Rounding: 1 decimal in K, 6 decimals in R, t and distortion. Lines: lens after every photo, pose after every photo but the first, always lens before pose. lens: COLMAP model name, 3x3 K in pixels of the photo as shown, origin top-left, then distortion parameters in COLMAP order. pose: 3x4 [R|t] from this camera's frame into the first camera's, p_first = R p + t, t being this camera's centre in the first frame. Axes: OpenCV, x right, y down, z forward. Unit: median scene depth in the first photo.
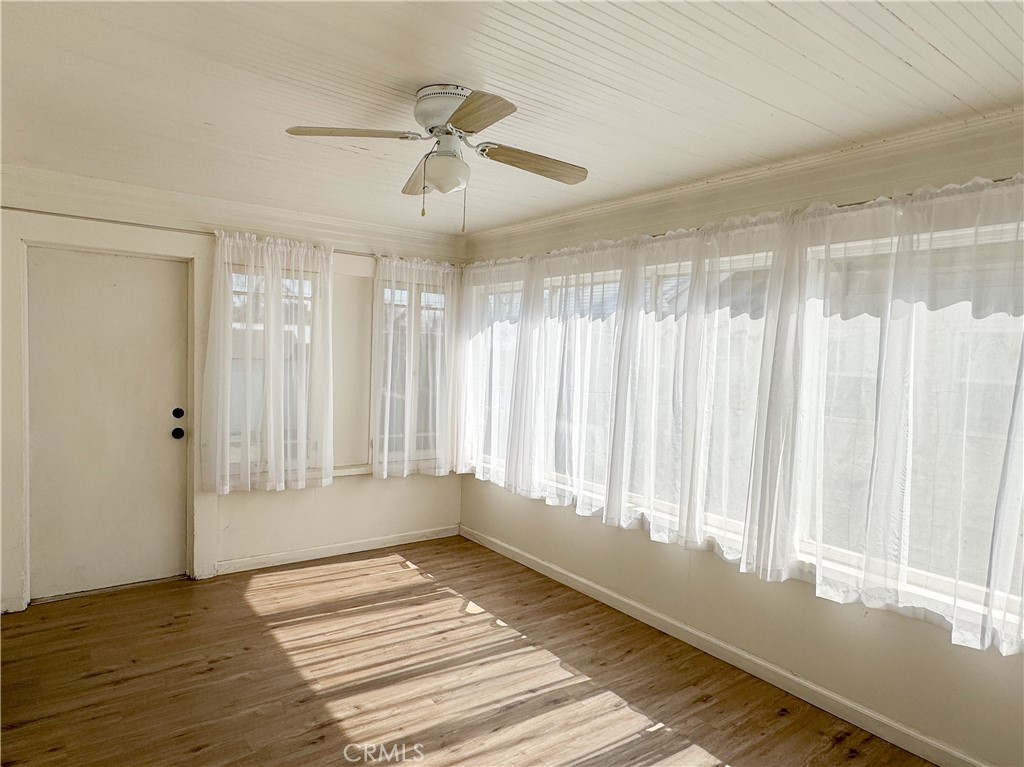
lens RADIAL K [[628.0, 0, 509.3], [0, 628.0, 388.5], [0, 0, 1]] dist [0.004489, 0.005765]
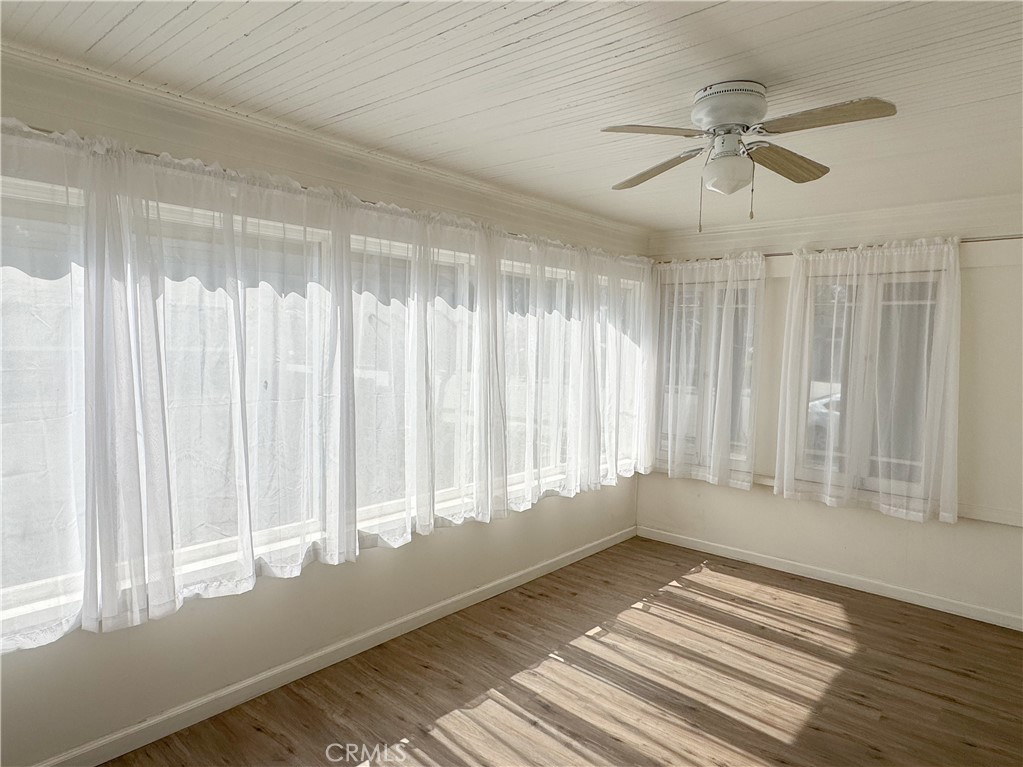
lens RADIAL K [[627.4, 0, 513.6], [0, 627.4, 390.0], [0, 0, 1]] dist [0.004489, 0.005765]
pose [[-0.214527, -0.117723, 0.969598, -0.785816], [0.025602, 0.991691, 0.126070, -0.113384], [-0.976383, 0.051869, -0.209730, 1.200755]]
